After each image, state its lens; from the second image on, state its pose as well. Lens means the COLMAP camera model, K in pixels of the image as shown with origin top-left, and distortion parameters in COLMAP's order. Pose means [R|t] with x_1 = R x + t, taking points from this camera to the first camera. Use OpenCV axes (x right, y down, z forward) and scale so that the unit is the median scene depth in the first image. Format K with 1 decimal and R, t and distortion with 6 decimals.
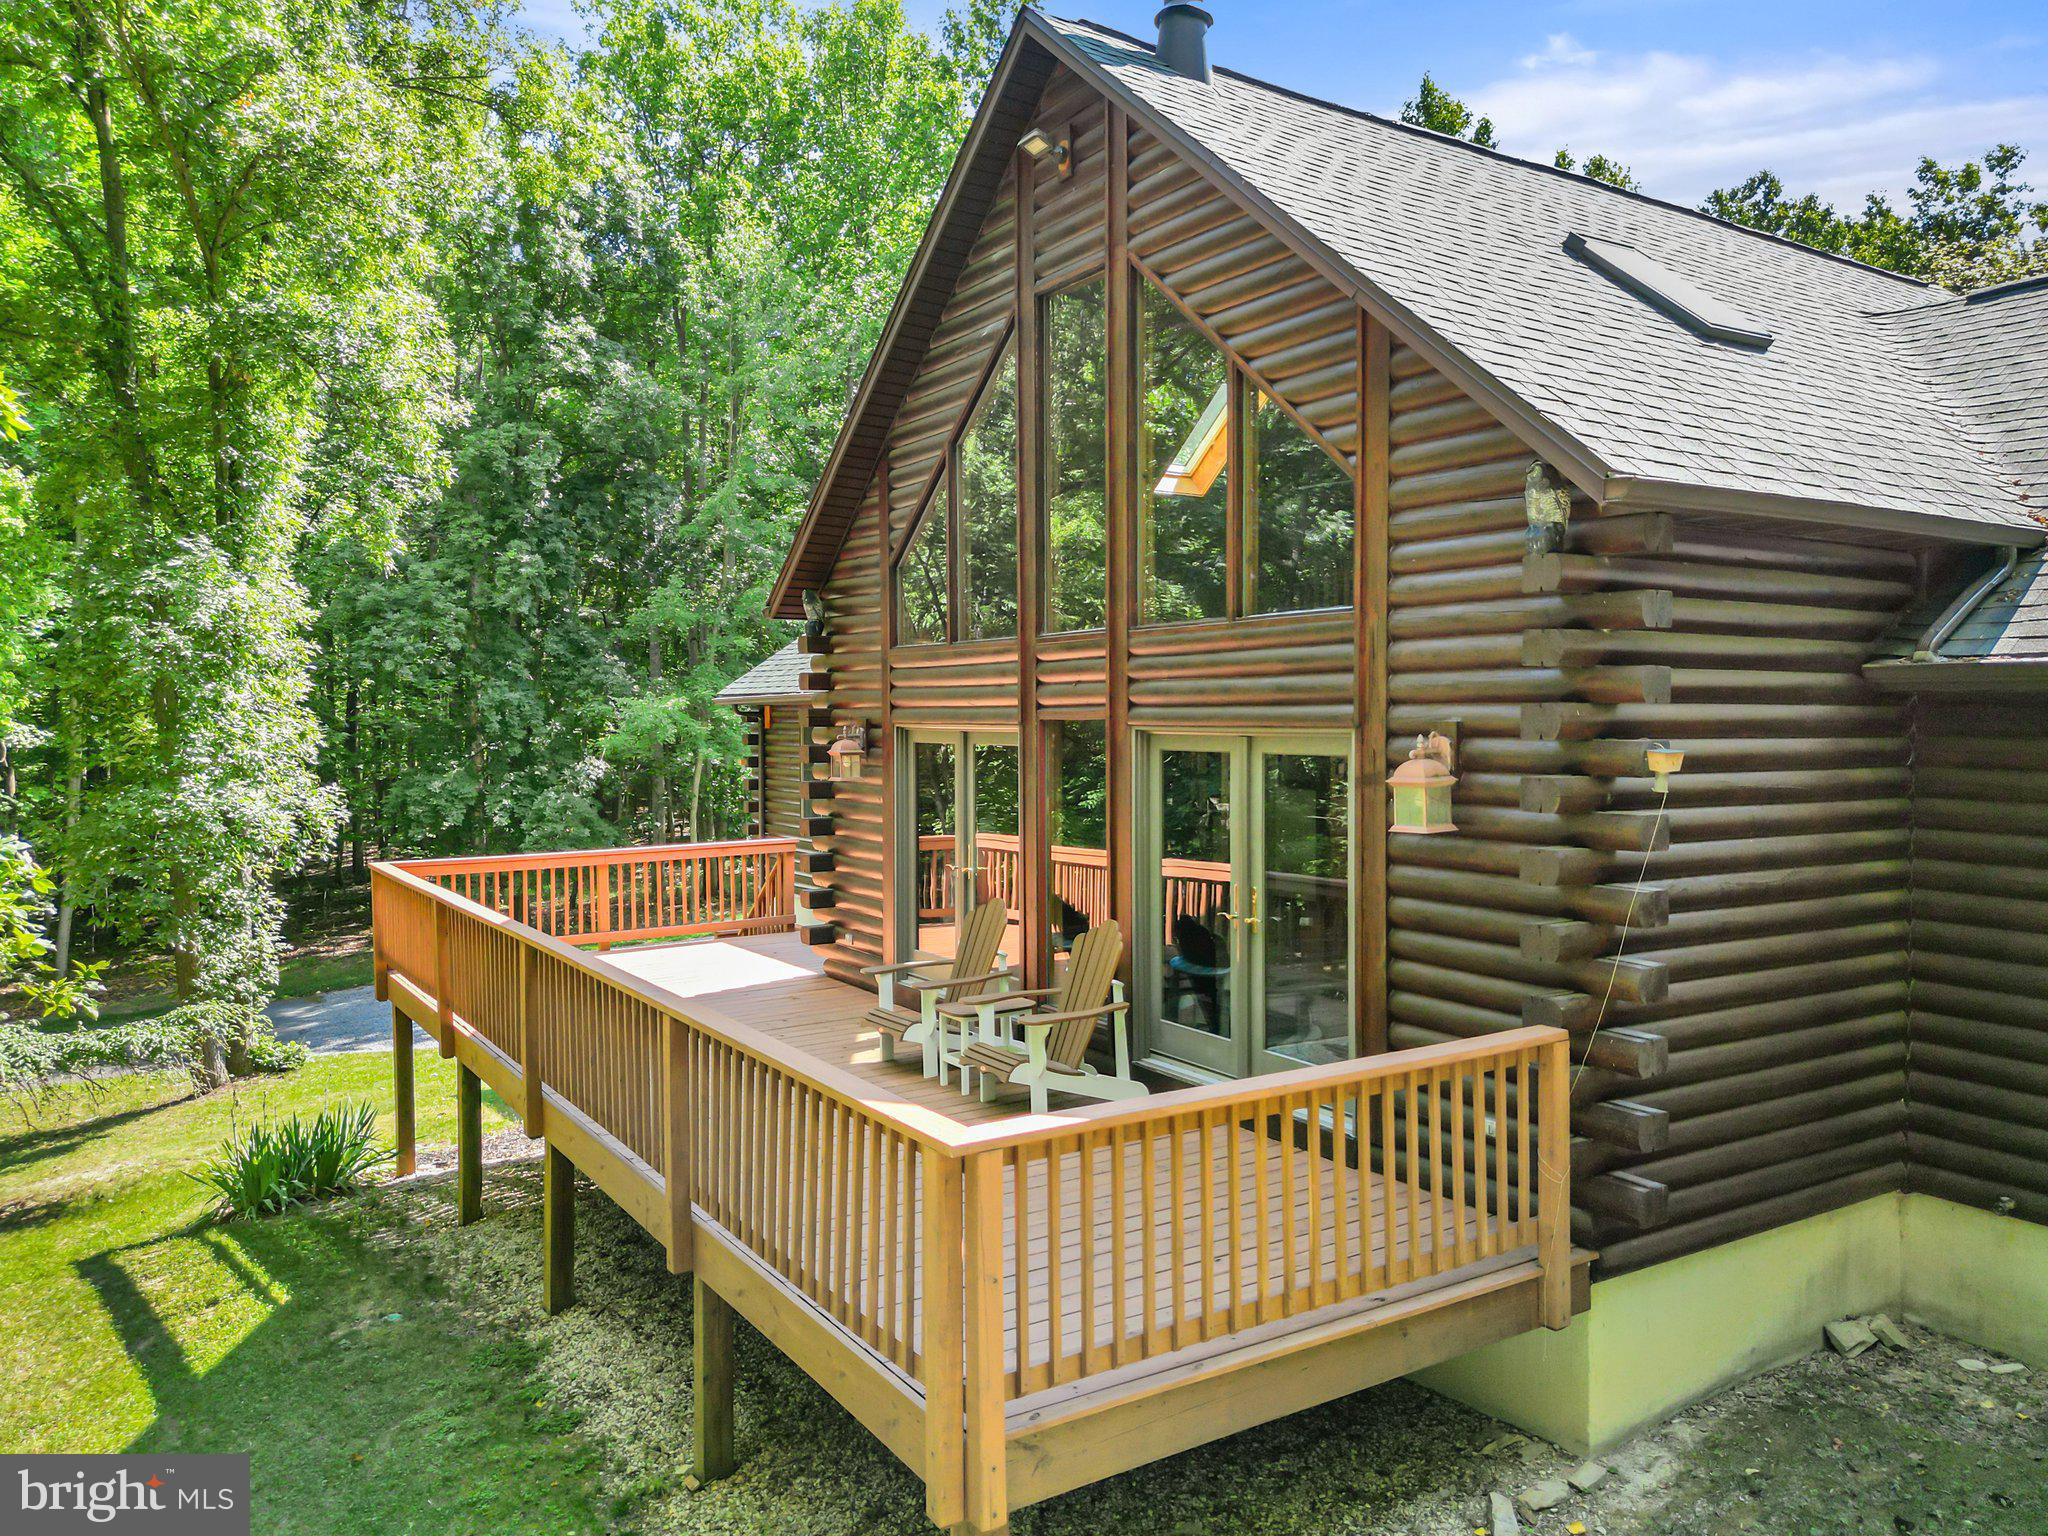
lens RADIAL K [[1449.8, 0, 1021.3], [0, 1449.8, 699.7], [0, 0, 1]] dist [0.047105, -0.038591]
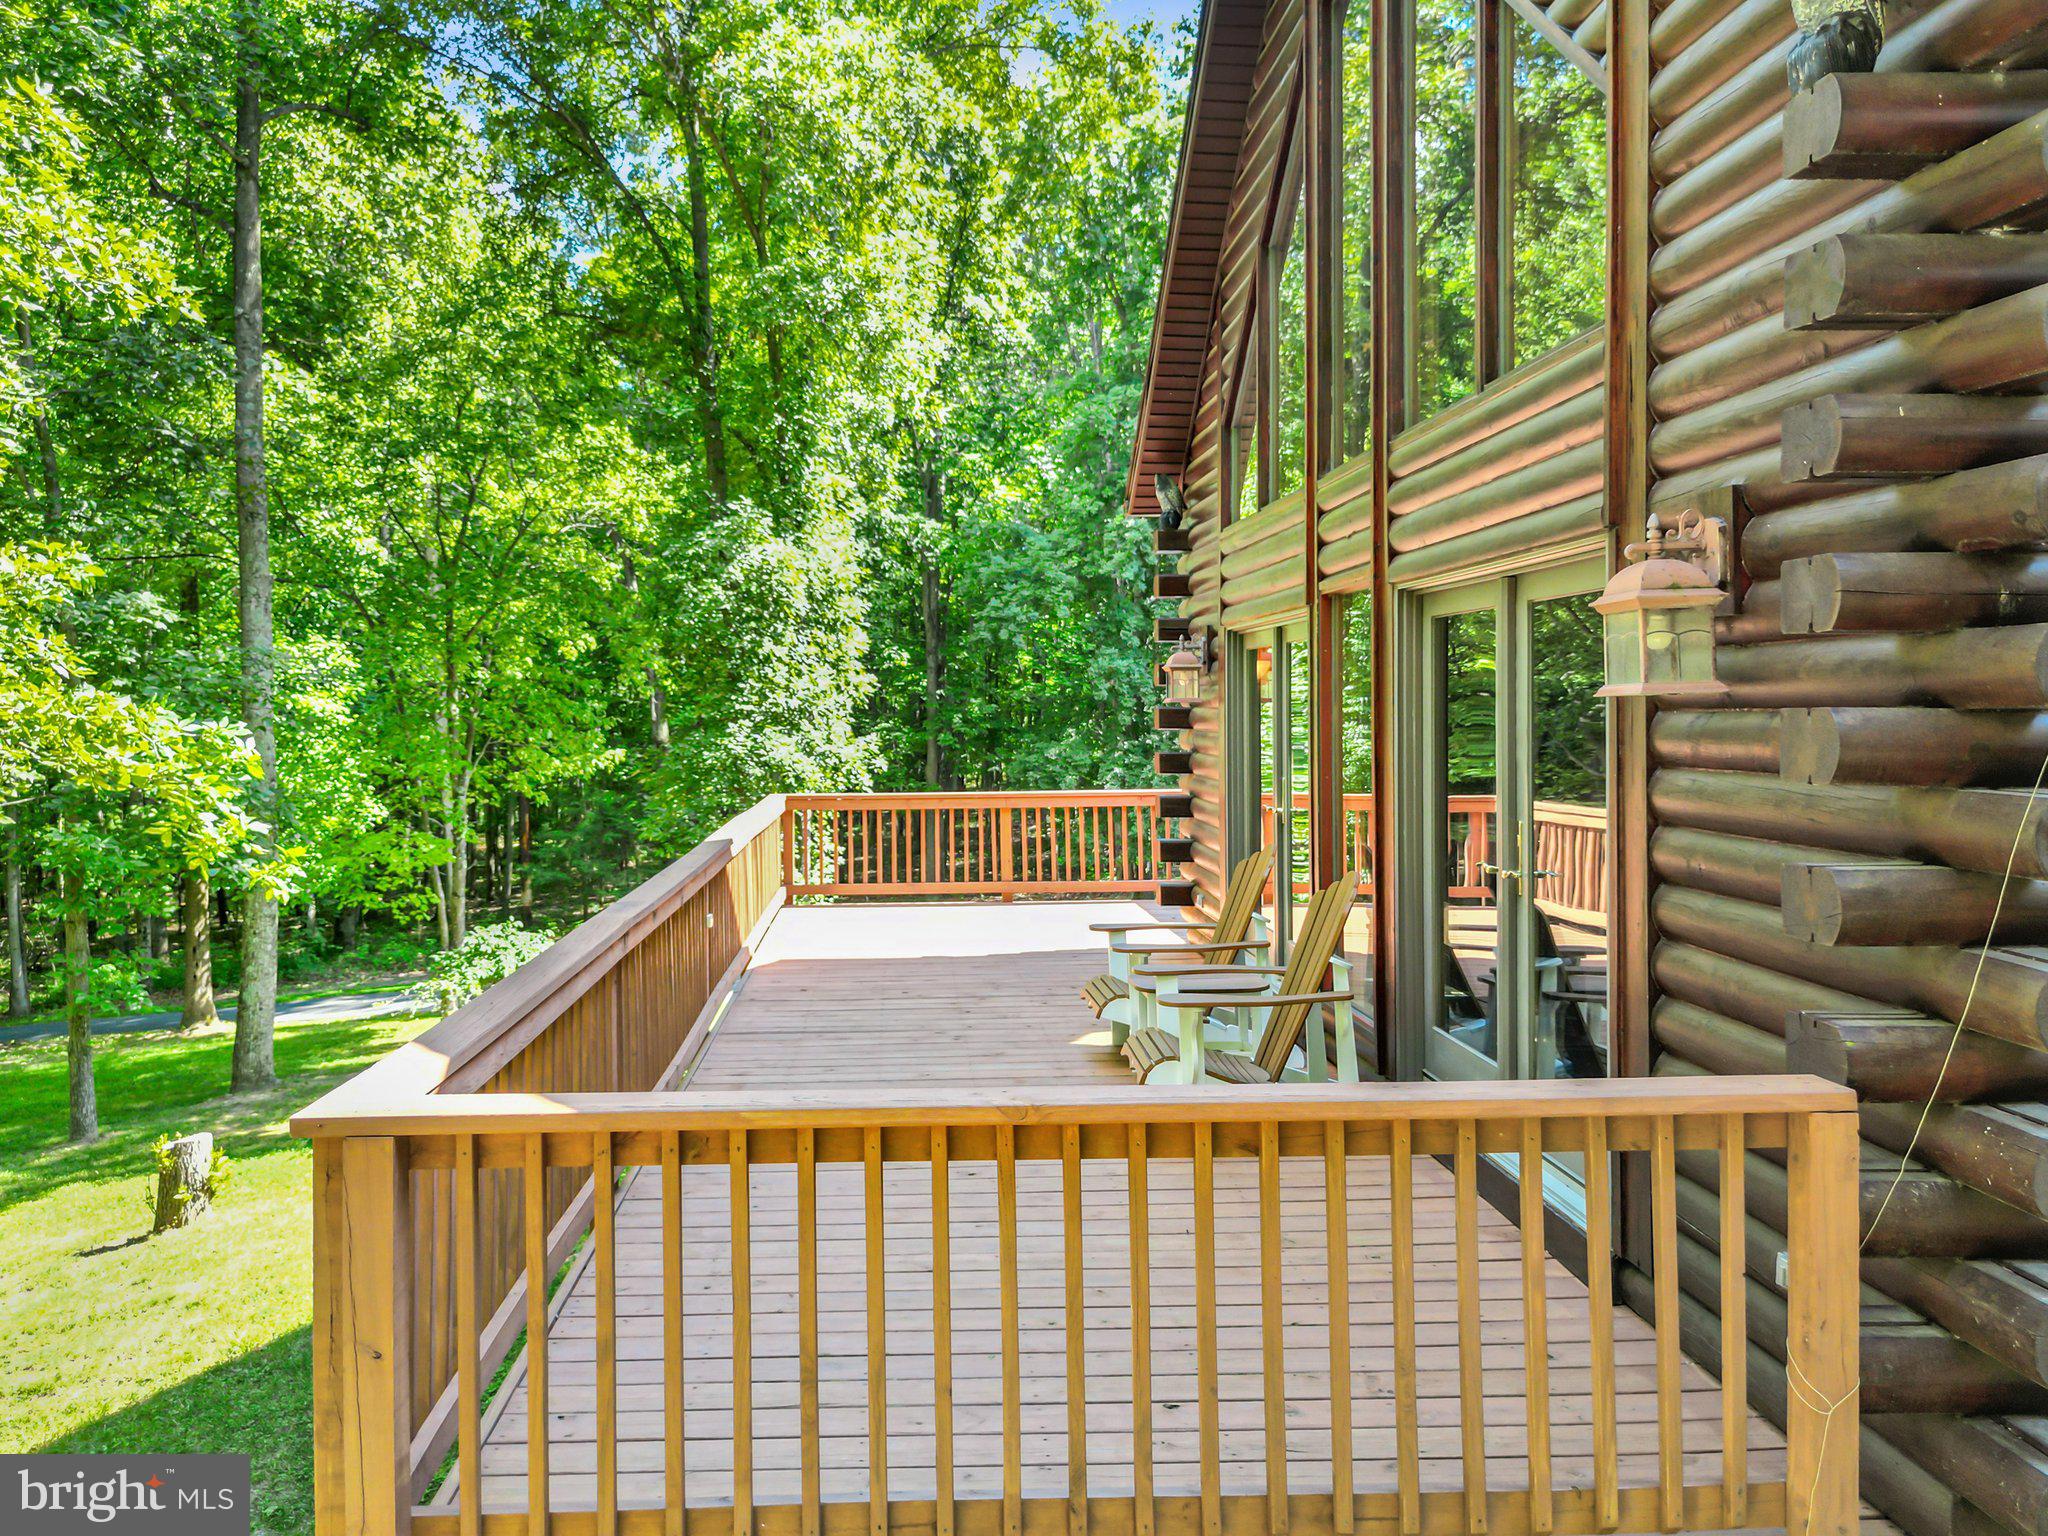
lens RADIAL K [[1447.1, 0, 1024.0], [0, 1447.1, 768.0], [0, 0, 1]] dist [-0.002293, -0.000144]
pose [[0.862408, 0.015210, -0.505986, 0.156341], [0.007997, 0.999014, 0.043662, 0.041770], [0.506151, -0.041700, 0.861436, 0.192196]]
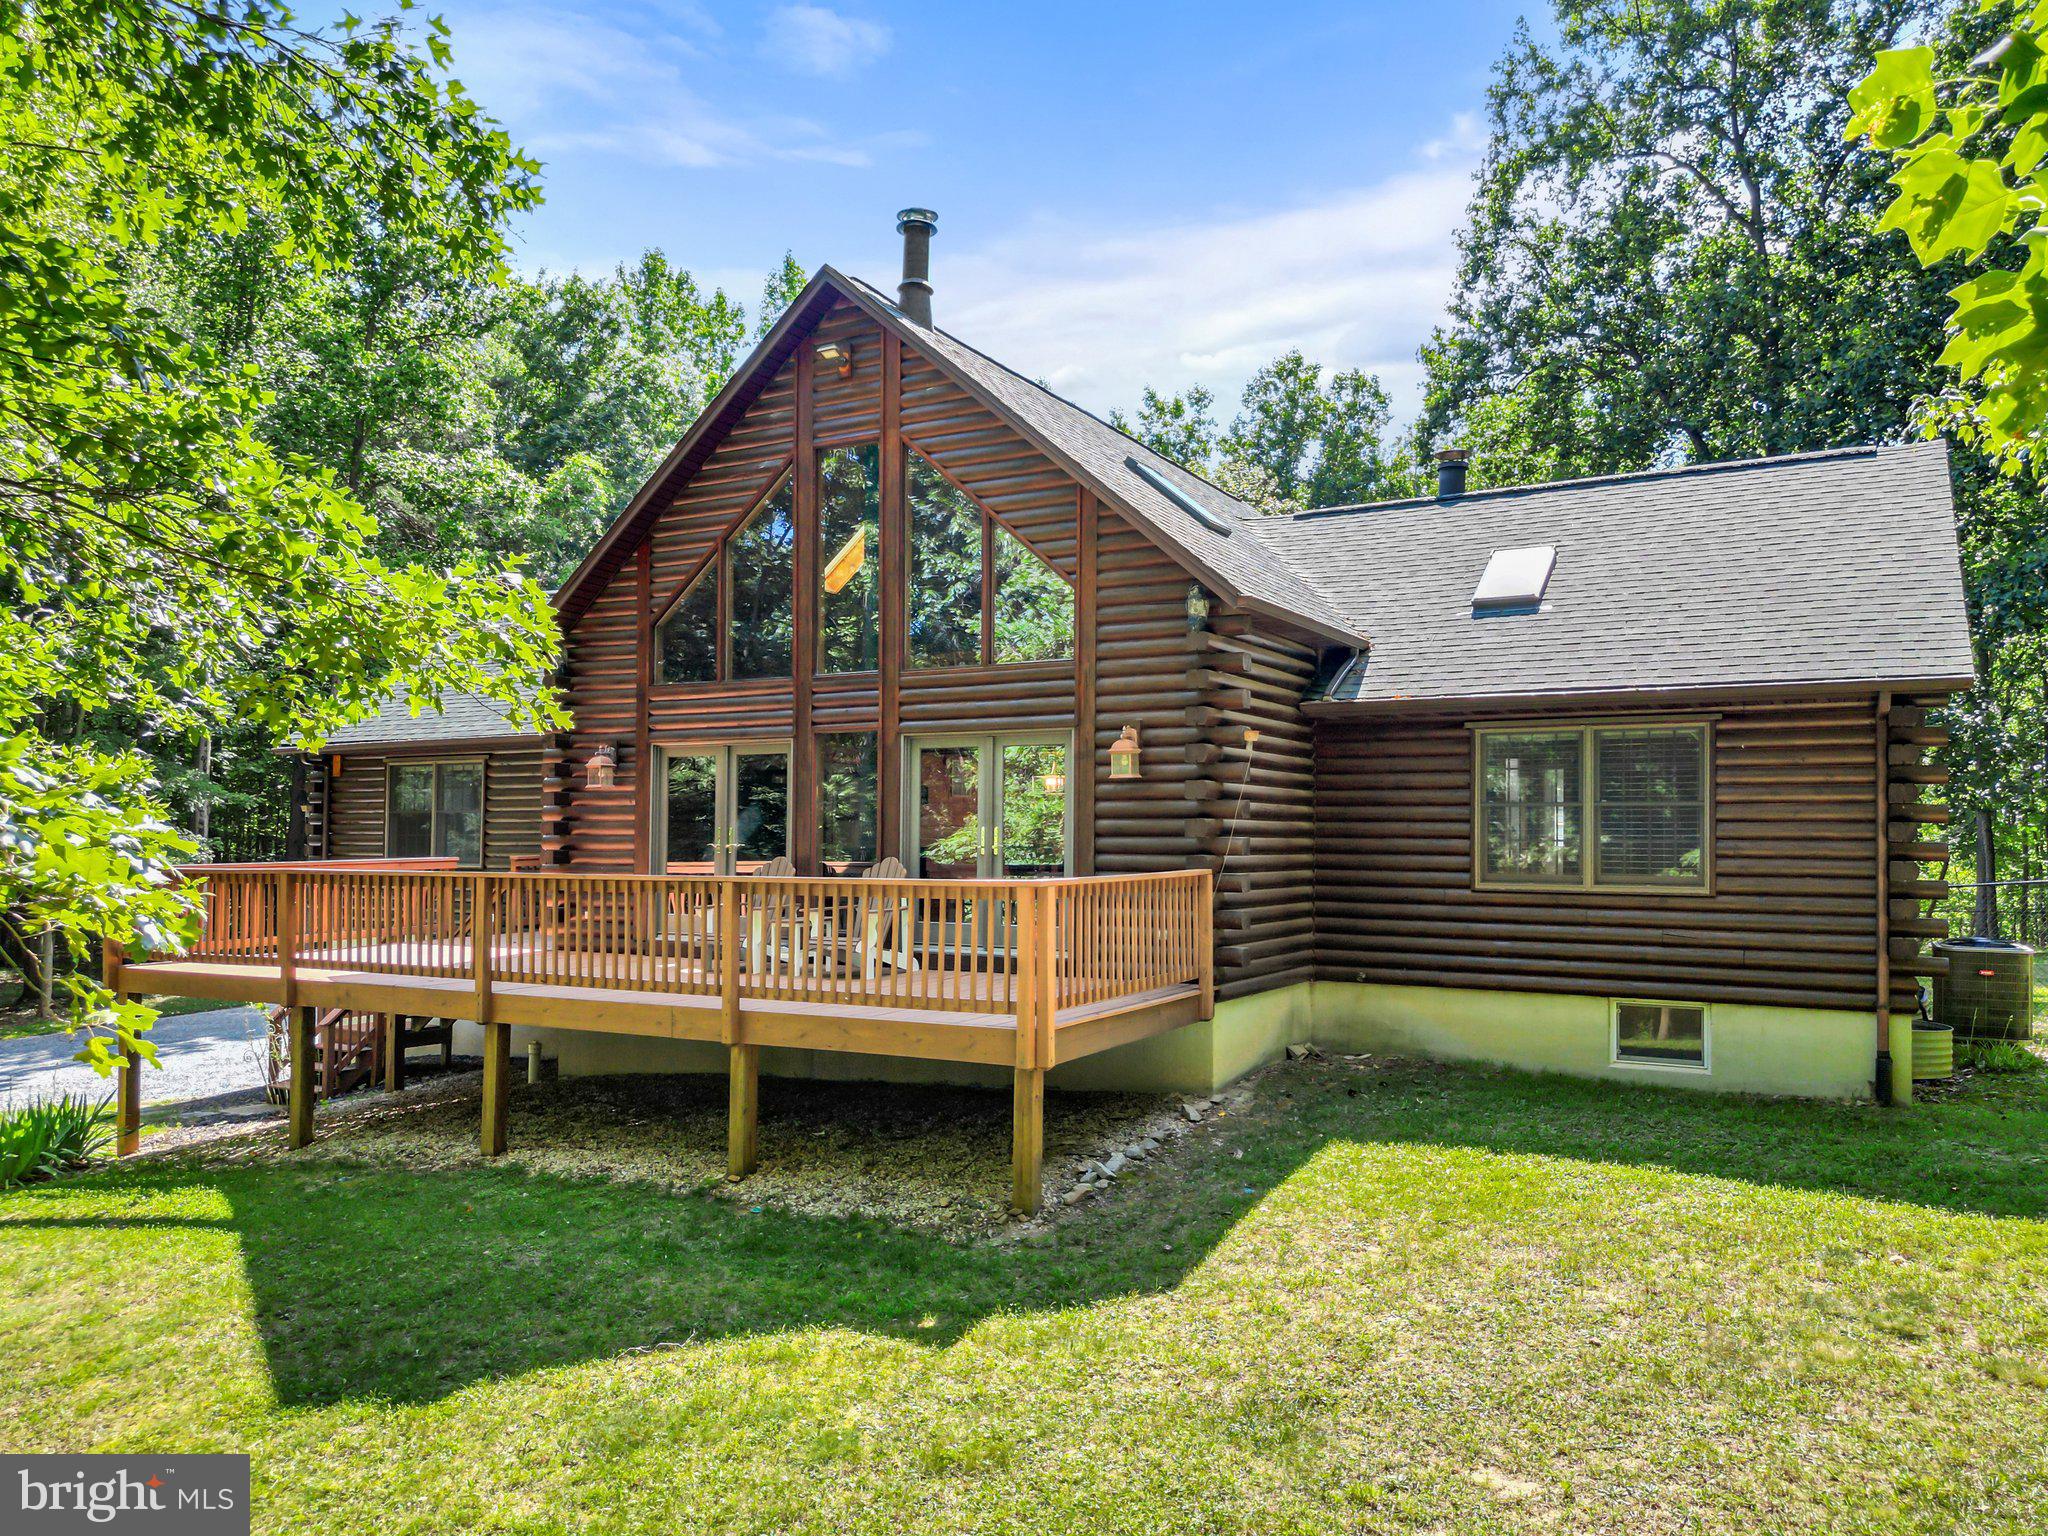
lens RADIAL K [[1379.0, 0, 1021.3], [0, 1379.0, 725.1], [0, 0, 1]] dist [0.122419, -0.112012]
pose [[0.888376, 0.036933, 0.457629, -0.295465], [-0.009622, 0.998038, -0.061869, 0.060483], [-0.459016, 0.050560, 0.886988, -0.229601]]
